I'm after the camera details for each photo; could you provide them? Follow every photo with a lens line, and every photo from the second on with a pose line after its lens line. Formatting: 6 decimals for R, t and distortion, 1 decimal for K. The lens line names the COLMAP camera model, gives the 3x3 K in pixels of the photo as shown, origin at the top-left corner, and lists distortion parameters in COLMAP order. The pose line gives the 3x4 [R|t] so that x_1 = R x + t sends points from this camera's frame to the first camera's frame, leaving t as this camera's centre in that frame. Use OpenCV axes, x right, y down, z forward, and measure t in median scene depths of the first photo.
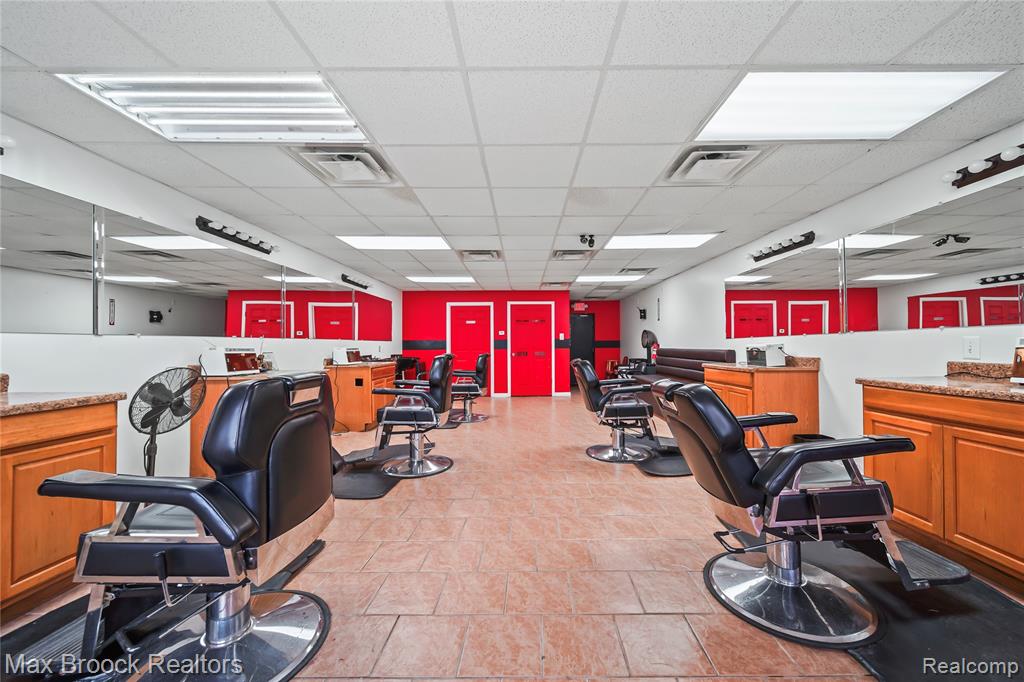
lens RADIAL K [[364.1, 0, 516.8], [0, 364.1, 337.4], [0, 0, 1]] dist [-0.001352, 0.000457]
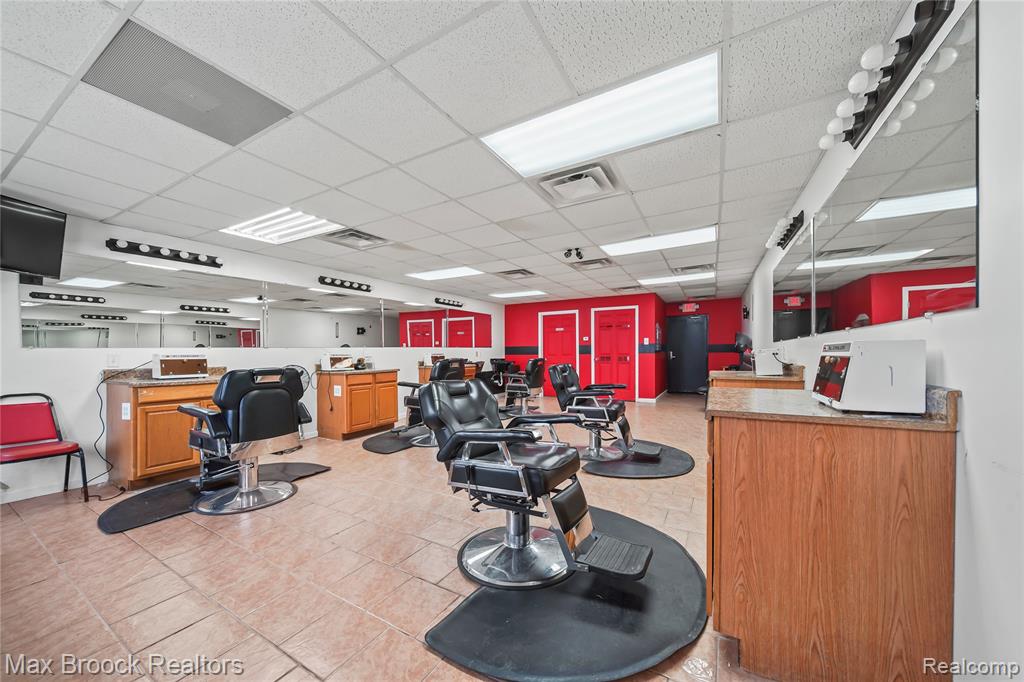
lens RADIAL K [[364.1, 0, 517.5], [0, 364.1, 348.1], [0, 0, 1]] dist [-0.001352, 0.000457]
pose [[0.872315, -0.007903, -0.488880, 0.334543], [0.016510, 0.999775, 0.013297, -0.002641], [0.488665, -0.019671, 0.872250, -0.013815]]
